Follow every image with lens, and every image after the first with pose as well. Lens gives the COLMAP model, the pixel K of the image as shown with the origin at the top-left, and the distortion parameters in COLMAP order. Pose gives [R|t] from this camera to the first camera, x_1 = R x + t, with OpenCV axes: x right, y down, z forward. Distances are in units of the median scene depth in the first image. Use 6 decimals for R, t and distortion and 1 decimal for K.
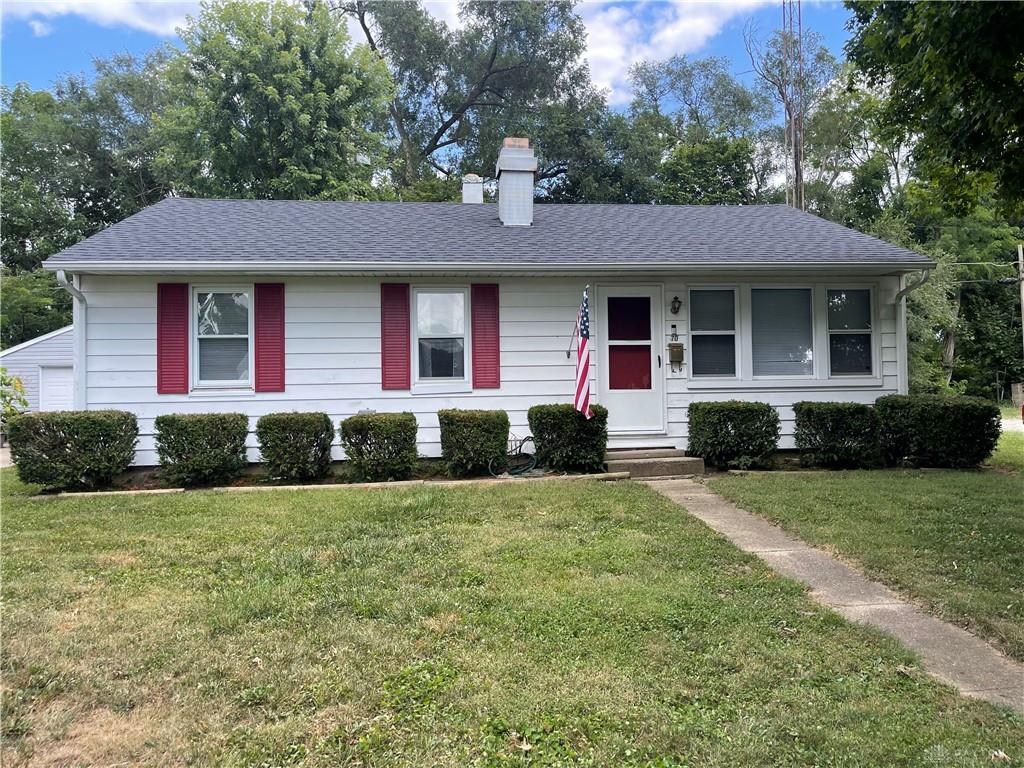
lens RADIAL K [[810.4, 0, 511.3], [0, 810.4, 374.6], [0, 0, 1]] dist [0.001359, 0.008808]
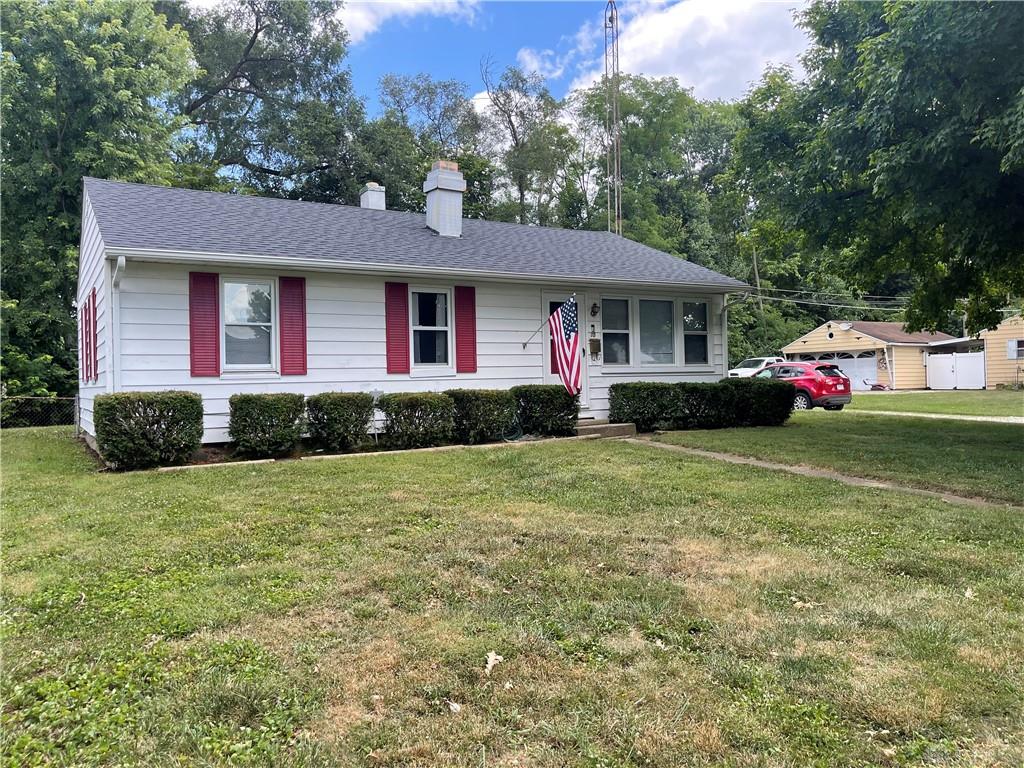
lens RADIAL K [[810.4, 0, 512.2], [0, 810.4, 392.0], [0, 0, 1]] dist [0.001359, 0.008808]
pose [[0.900362, -0.008046, 0.435067, -0.497069], [-0.004169, 0.999624, 0.027115, 0.012796], [-0.435121, -0.026227, 0.899990, -0.130226]]
